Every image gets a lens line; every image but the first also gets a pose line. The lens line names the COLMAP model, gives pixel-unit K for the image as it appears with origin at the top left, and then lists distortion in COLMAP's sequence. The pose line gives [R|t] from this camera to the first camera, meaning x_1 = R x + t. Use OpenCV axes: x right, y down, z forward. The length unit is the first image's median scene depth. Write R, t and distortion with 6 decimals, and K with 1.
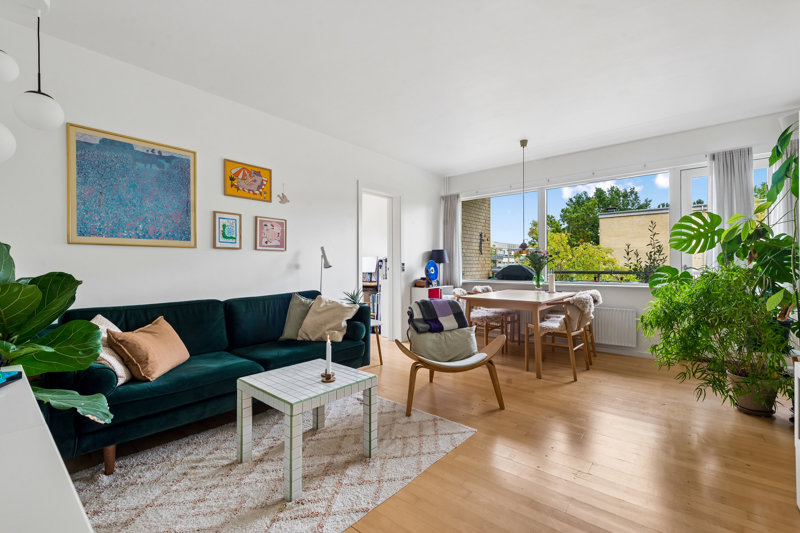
lens RADIAL K [[365.5, 0, 391.2], [0, 365.5, 263.2], [0, 0, 1]] dist [-0.000240, 0.000124]
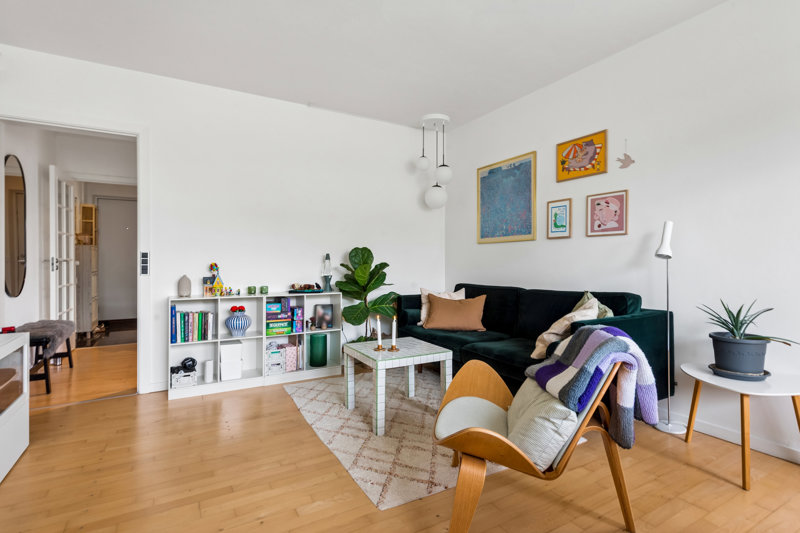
lens RADIAL K [[401.4, 0, 400.6], [0, 401.4, 264.1], [0, 0, 1]] dist [-0.001291, -0.000036]
pose [[-0.355684, 0.008459, -0.934568, 0.638951], [0.010144, 0.999935, 0.005190, 0.016747], [0.934551, -0.007634, -0.355746, 0.939005]]
